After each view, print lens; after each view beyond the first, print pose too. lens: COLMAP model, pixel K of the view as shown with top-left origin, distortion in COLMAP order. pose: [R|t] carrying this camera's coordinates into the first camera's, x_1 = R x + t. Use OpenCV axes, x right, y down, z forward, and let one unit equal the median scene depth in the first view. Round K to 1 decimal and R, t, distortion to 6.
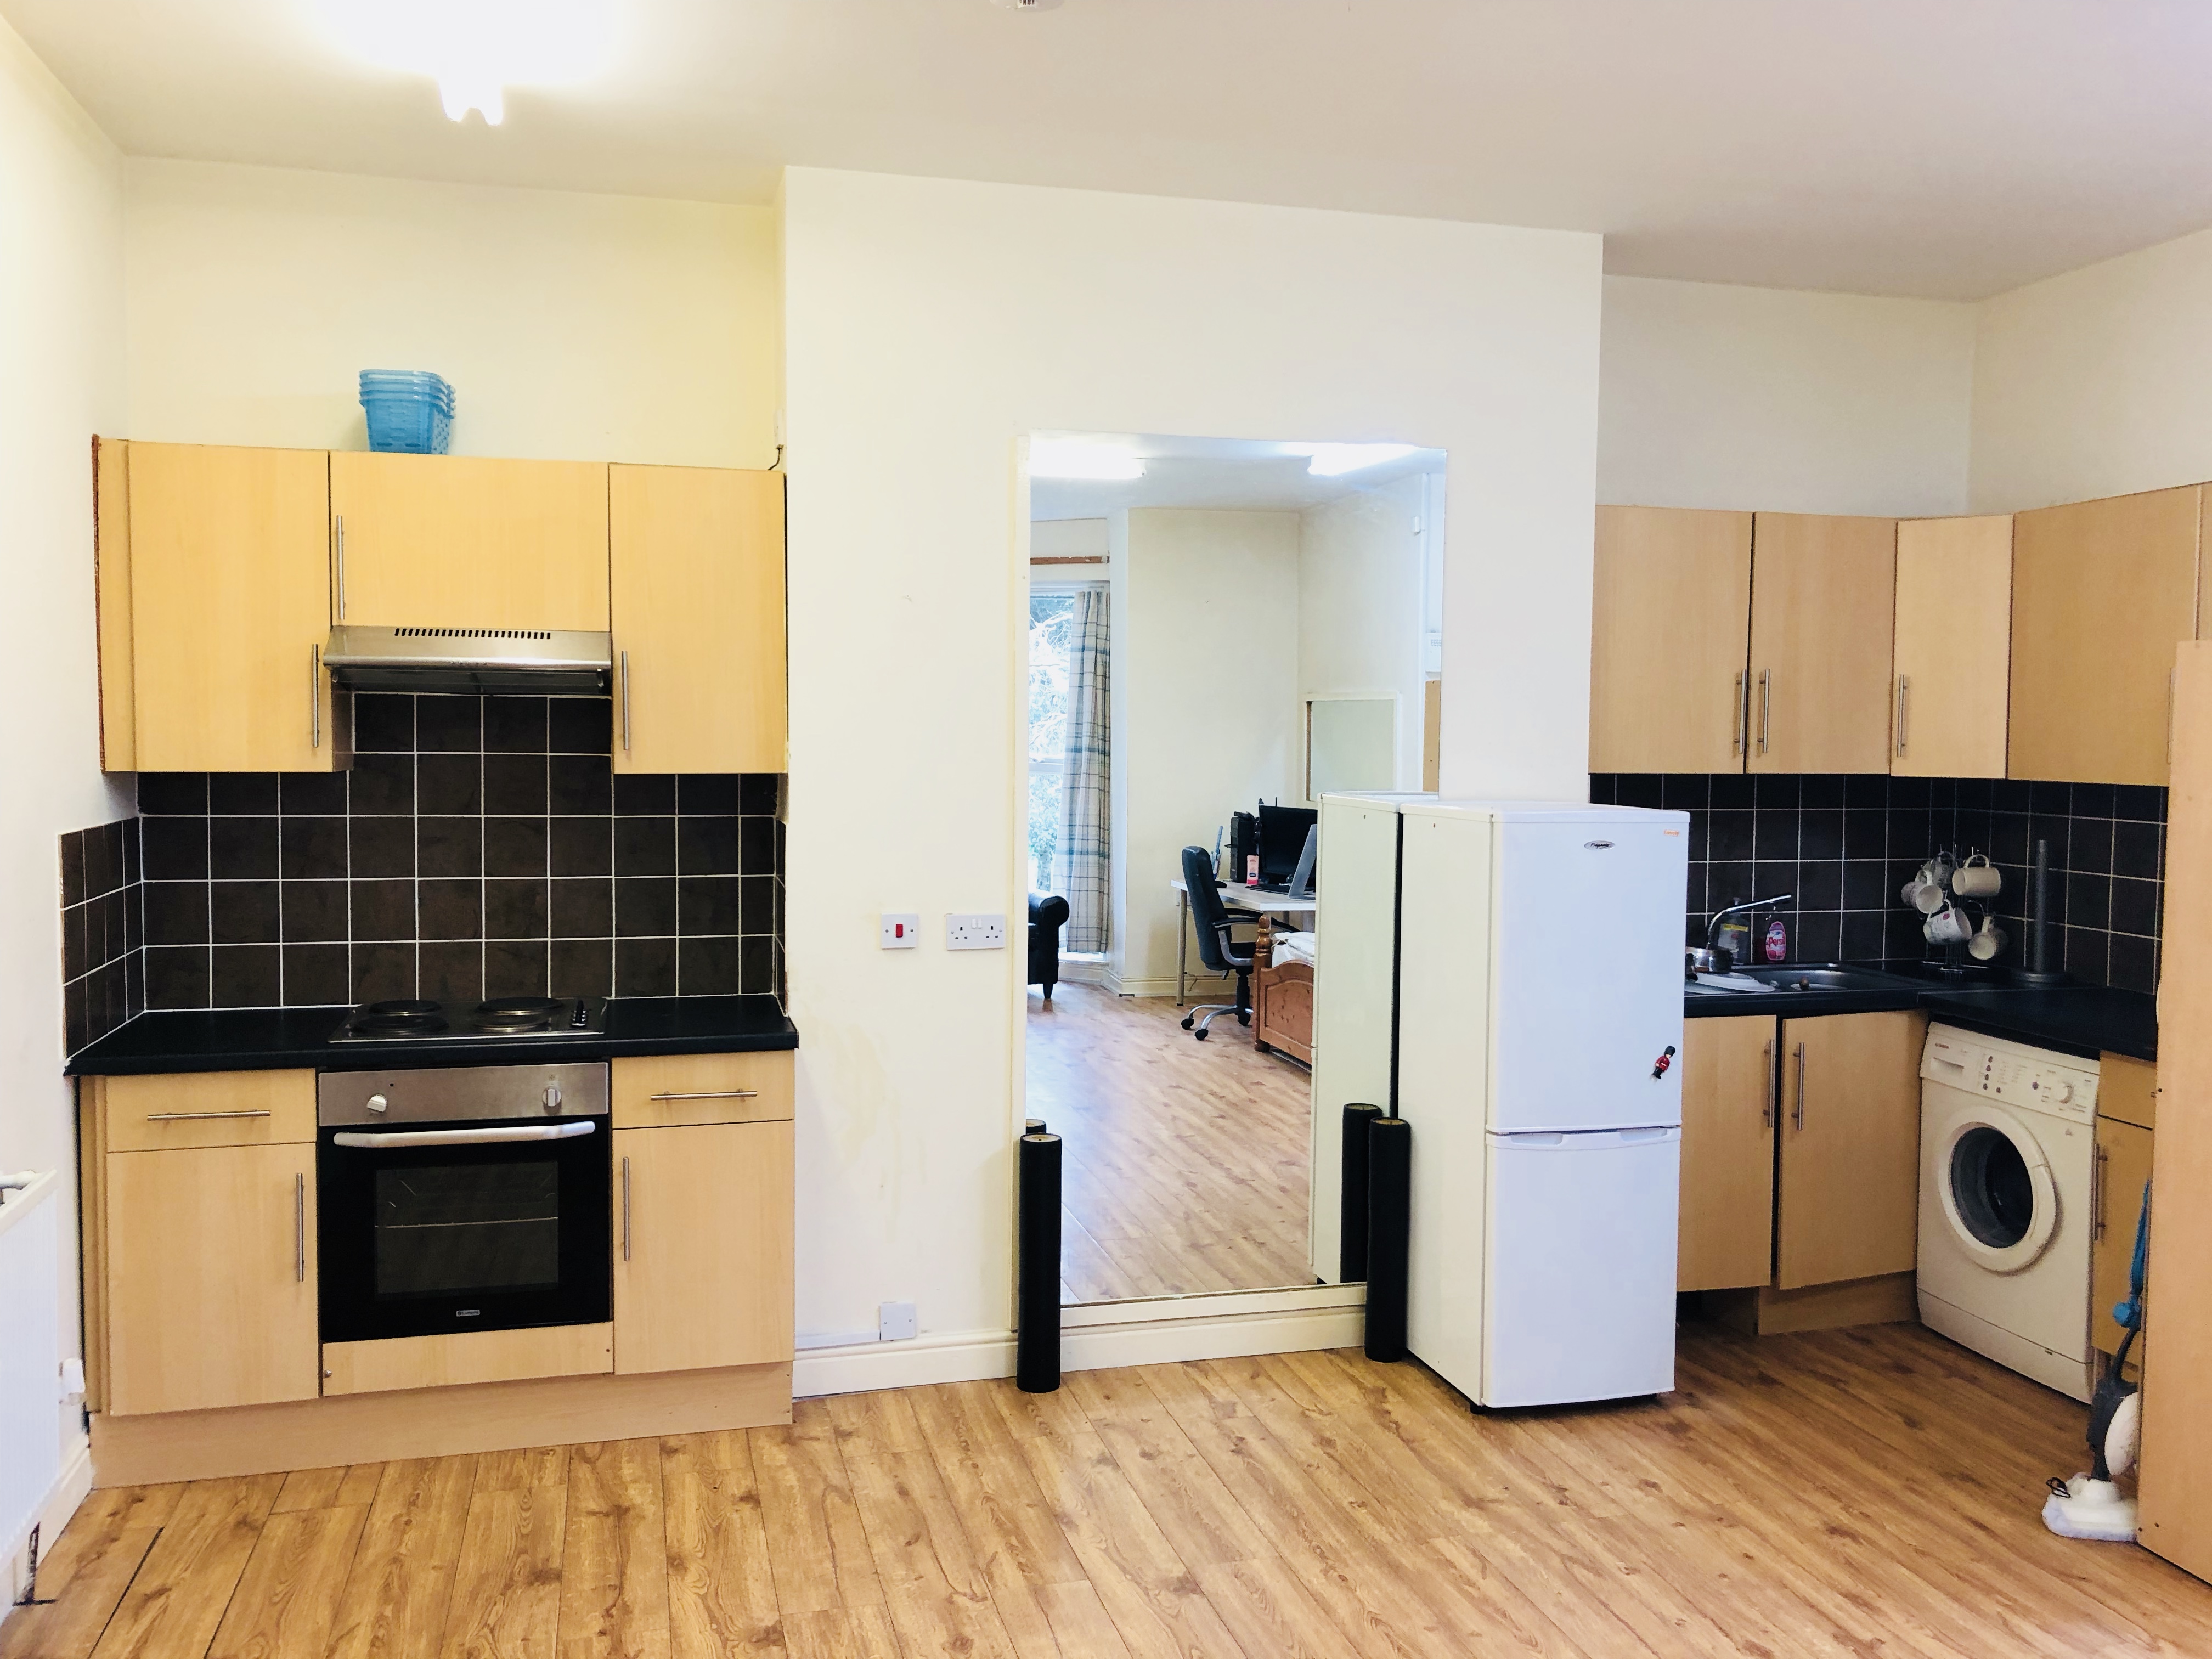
lens RADIAL K [[1809.4, 0, 1109.7], [0, 1809.4, 832.1], [0, 0, 1]] dist [0.004613, 0.010332]
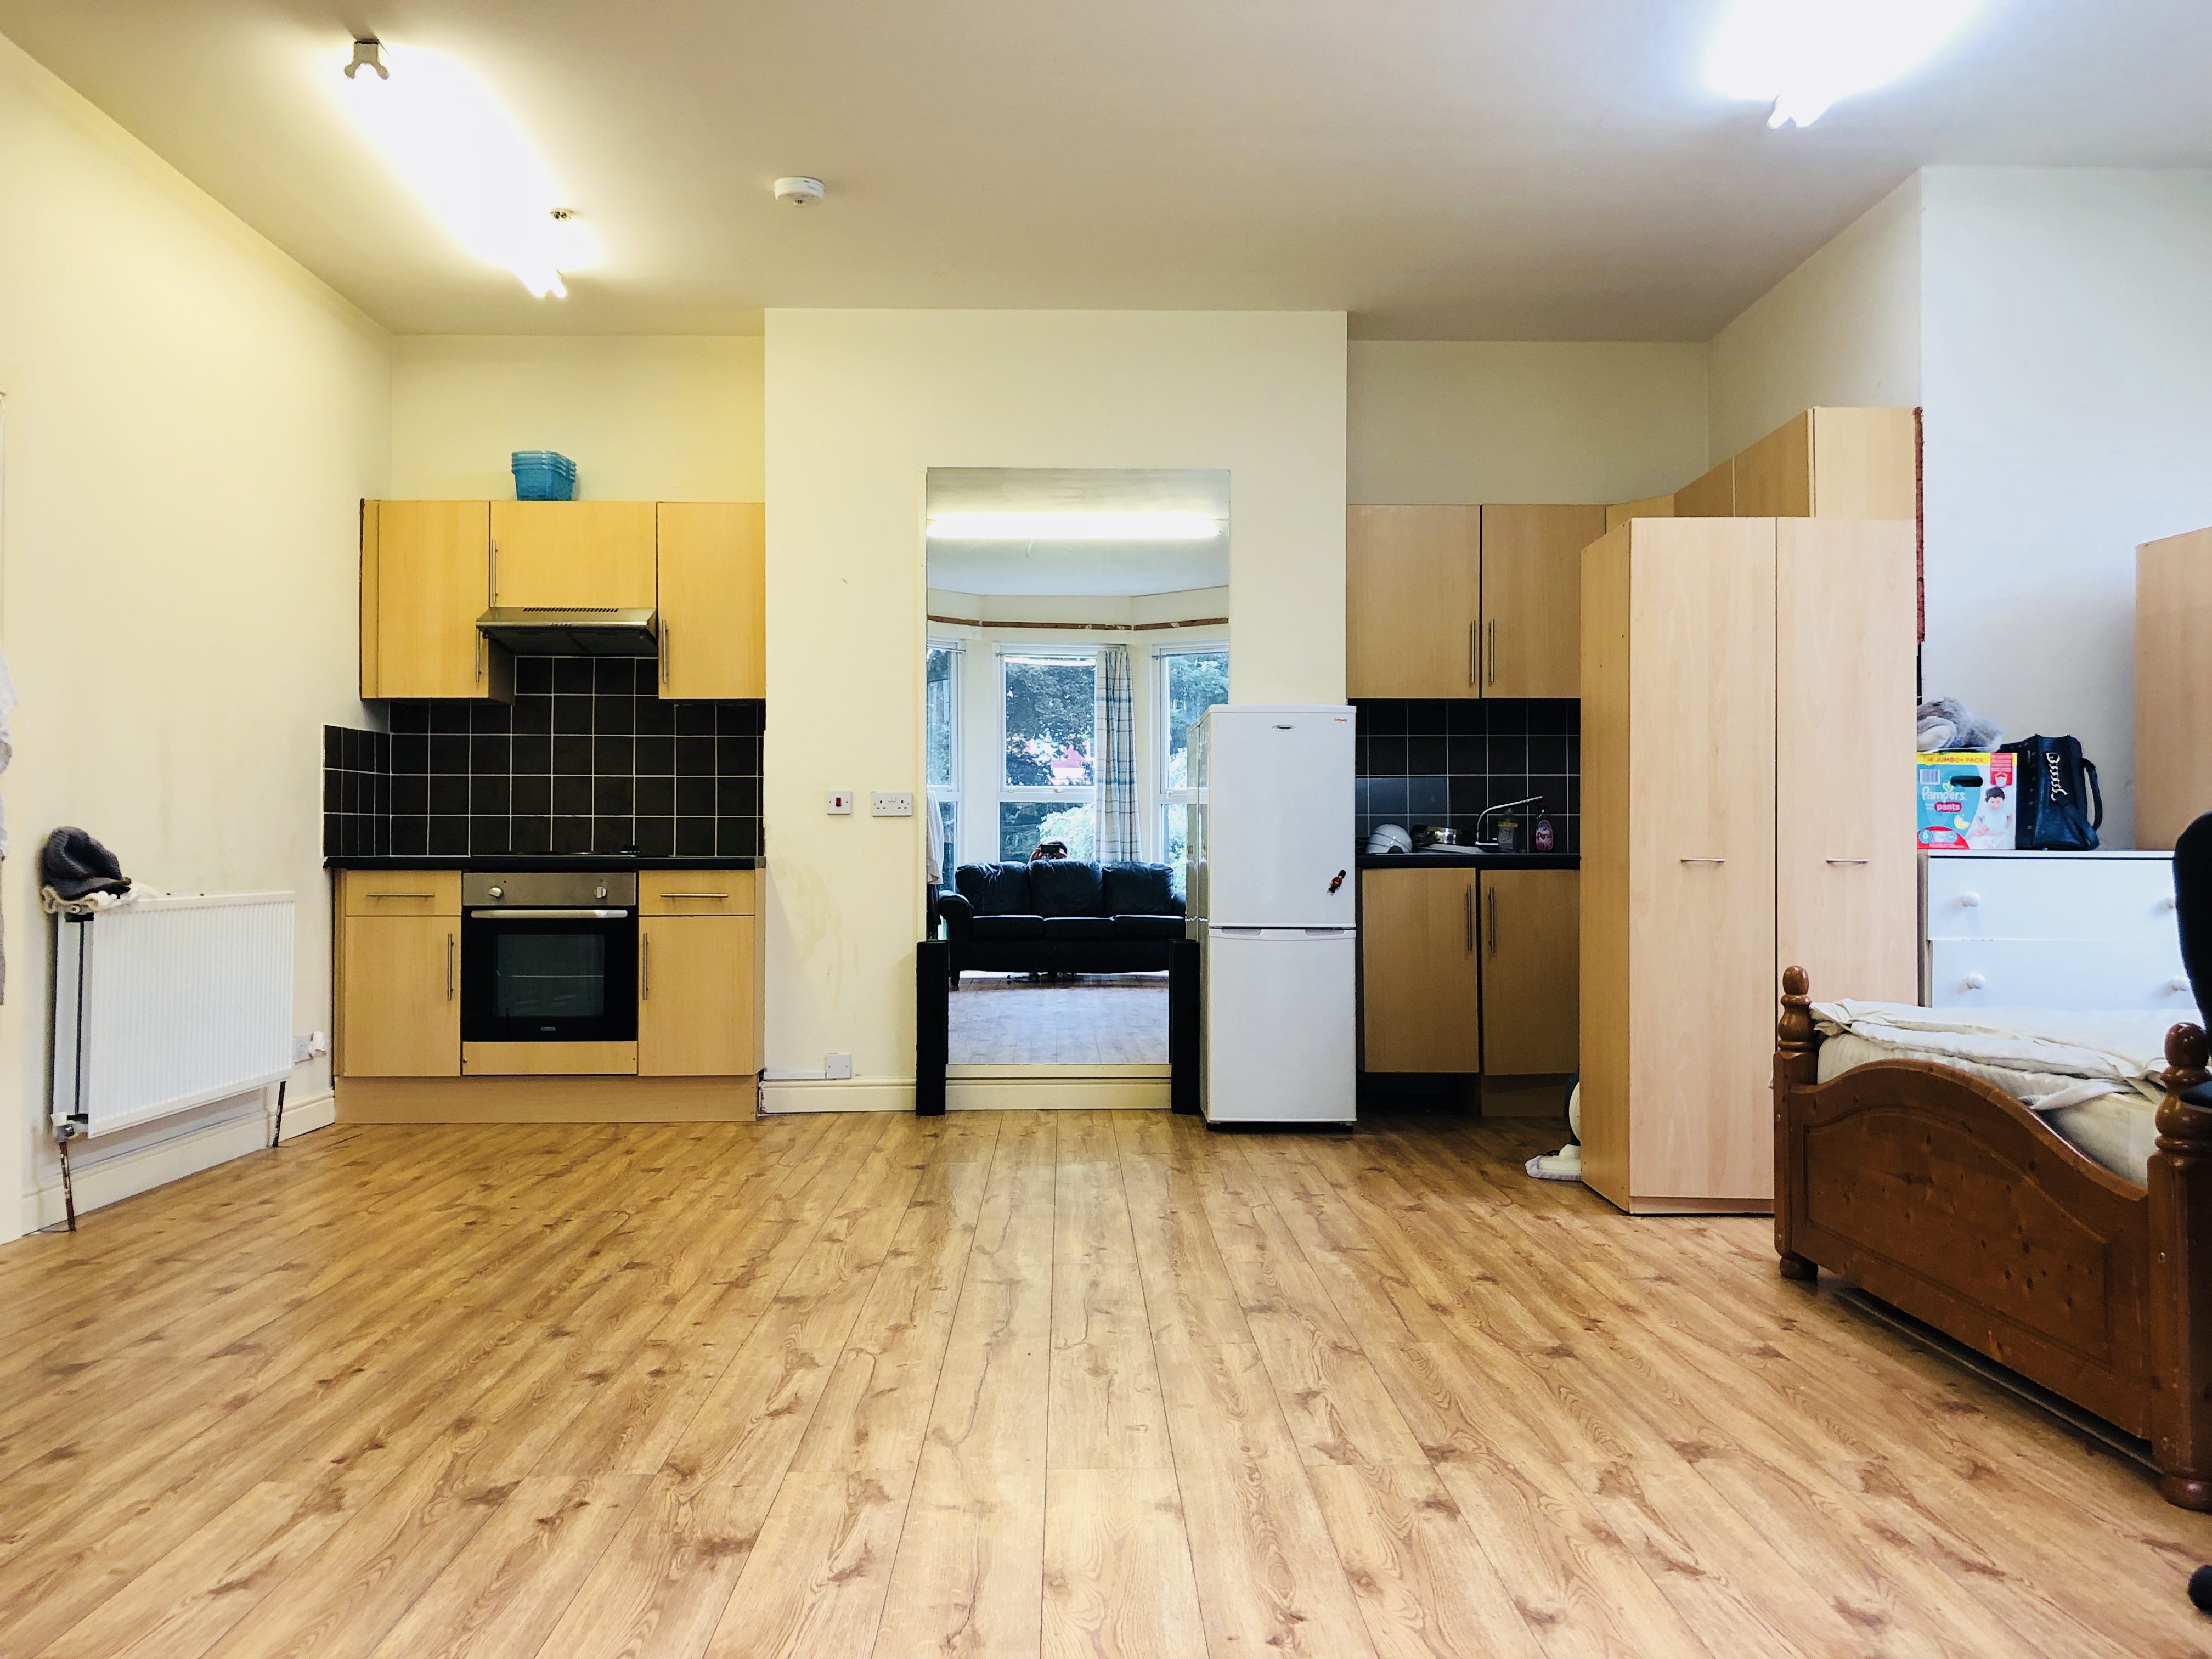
lens RADIAL K [[1809.4, 0, 1117.5], [0, 1809.4, 825.2], [0, 0, 1]] dist [0.004613, 0.010332]
pose [[0.974561, -0.012113, -0.223797, 0.475881], [-0.003714, 0.997529, -0.070163, 0.191294], [0.224094, 0.069209, 0.972107, -0.432882]]
